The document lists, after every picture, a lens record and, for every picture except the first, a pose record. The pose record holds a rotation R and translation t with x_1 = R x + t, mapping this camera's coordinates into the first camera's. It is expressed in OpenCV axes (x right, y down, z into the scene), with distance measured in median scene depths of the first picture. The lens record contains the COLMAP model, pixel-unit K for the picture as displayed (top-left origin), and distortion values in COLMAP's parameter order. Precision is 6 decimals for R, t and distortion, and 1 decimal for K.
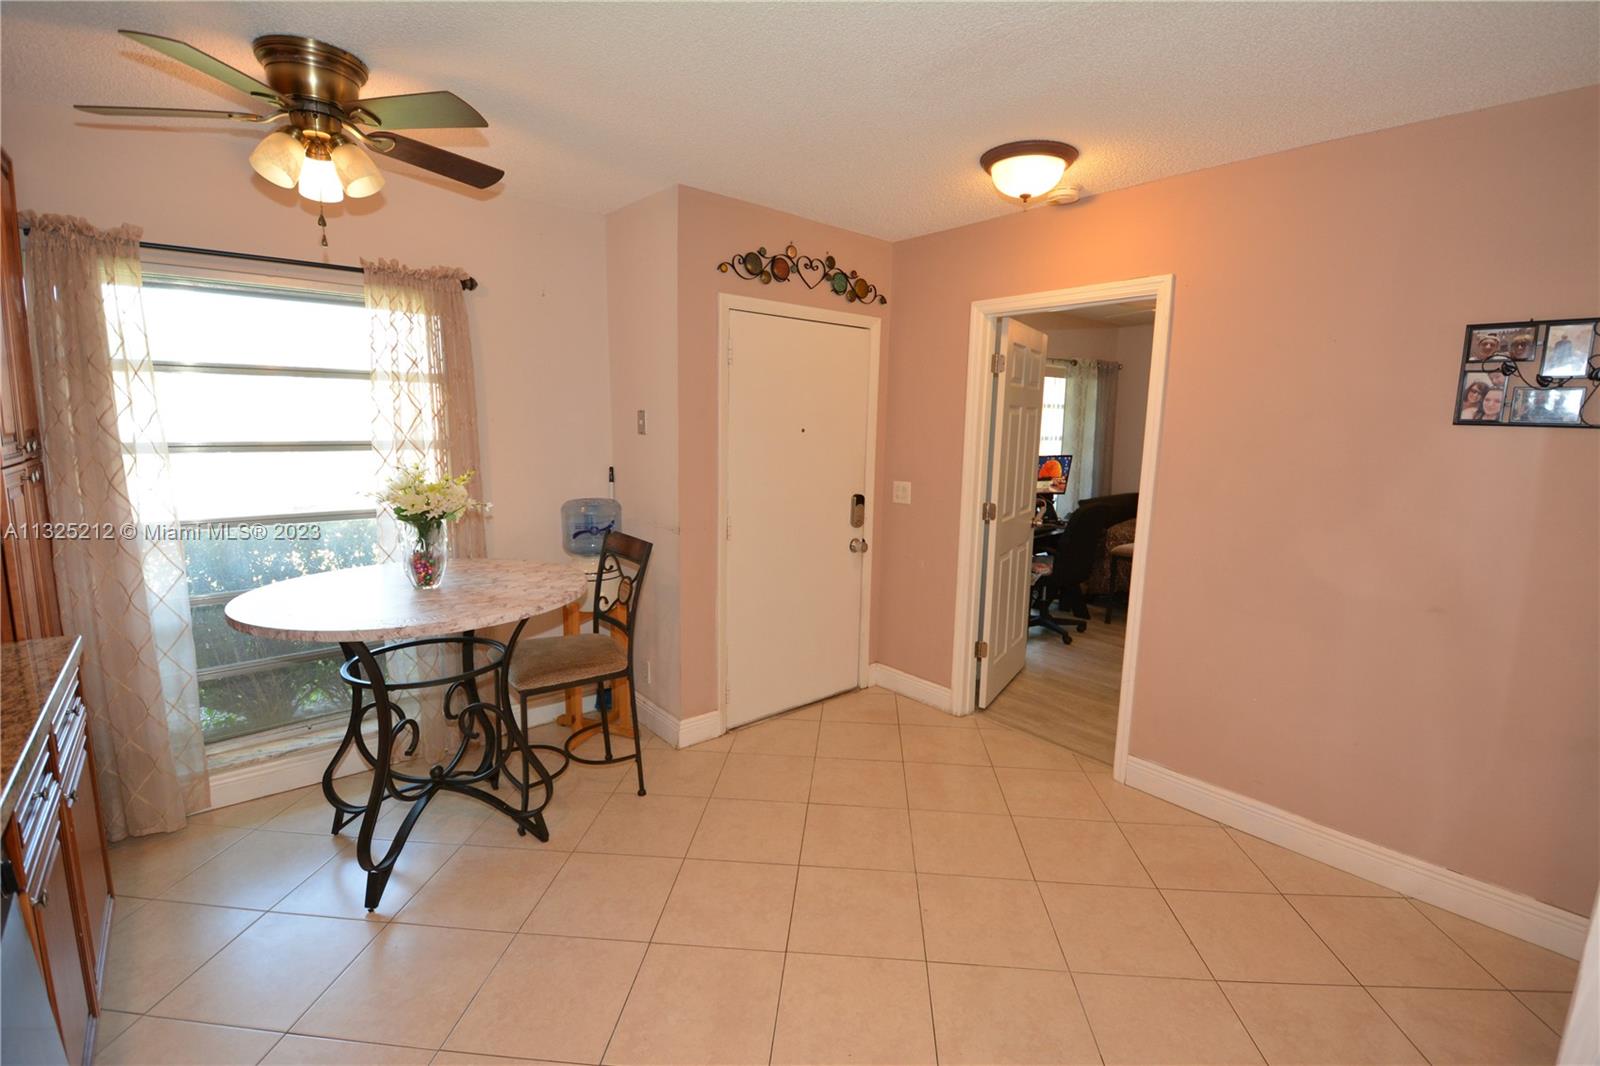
lens RADIAL K [[709.4, 0, 815.2], [0, 709.4, 526.0], [0, 0, 1]] dist [-0.002251, -0.011480]
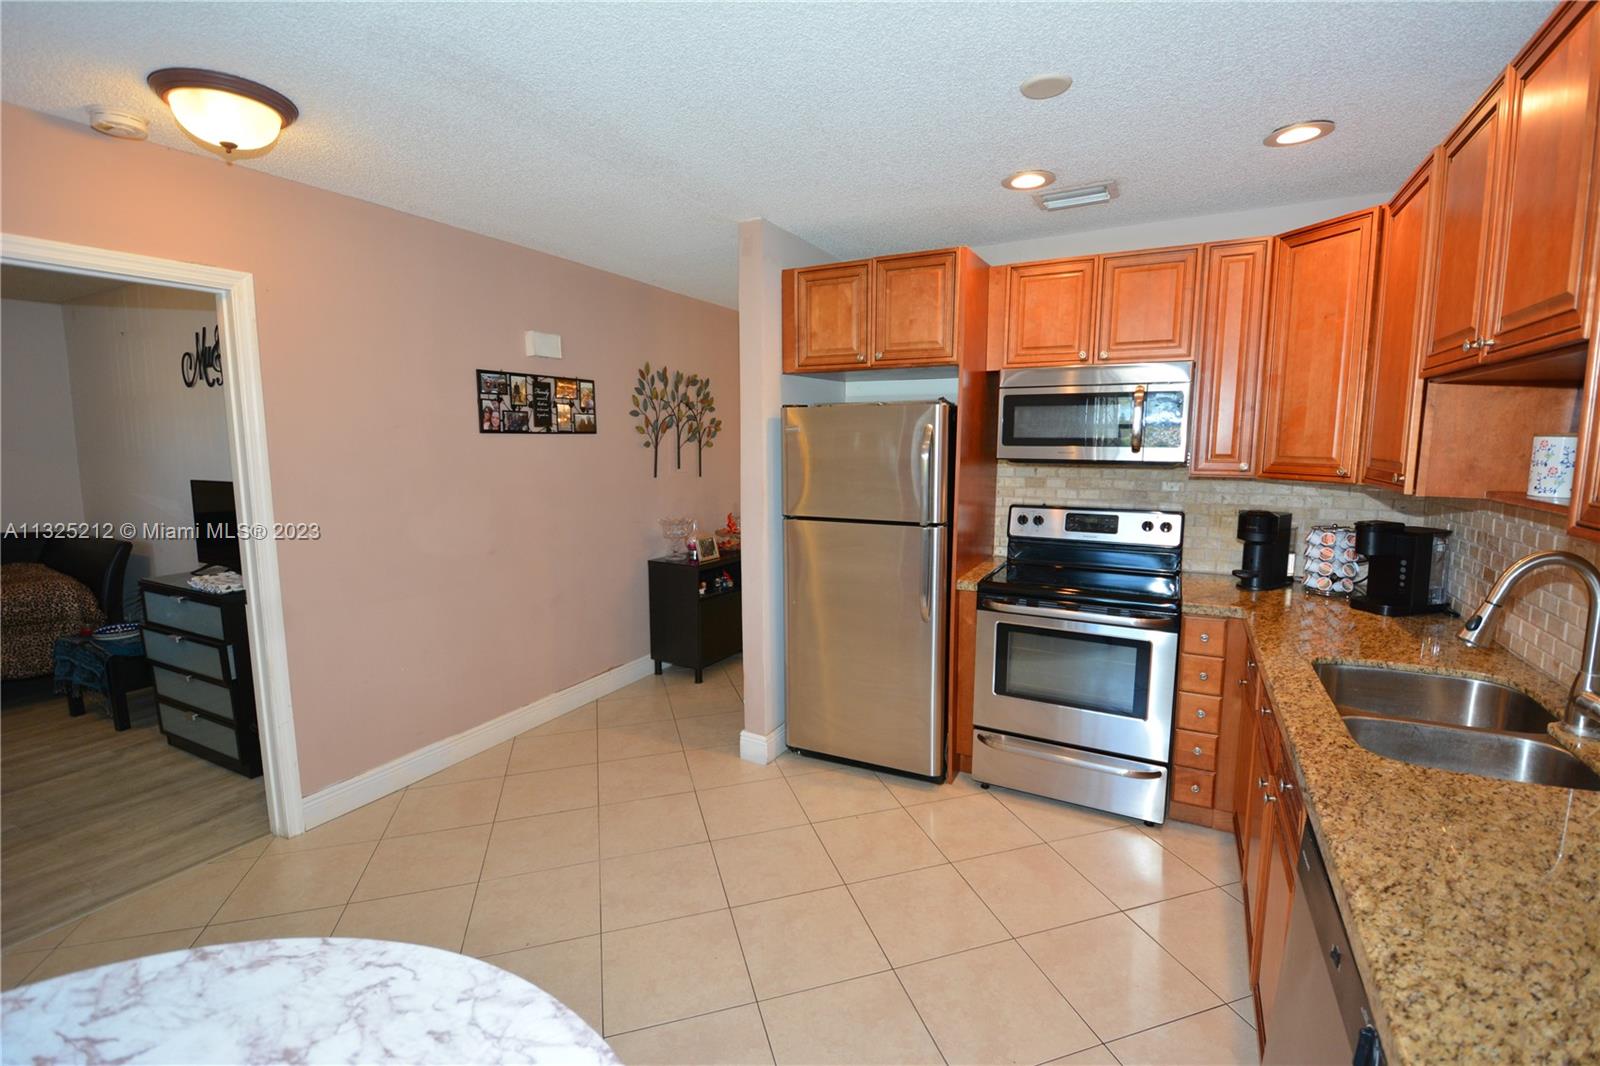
lens RADIAL K [[699.4, 0, 810.5], [0, 699.4, 527.0], [0, 0, 1]] dist [0.021667, -0.026373]
pose [[-0.371817, -0.135147, 0.918416, -0.818547], [0.129317, 0.972159, 0.195409, -0.152044], [-0.919255, 0.191424, -0.343988, 0.908850]]
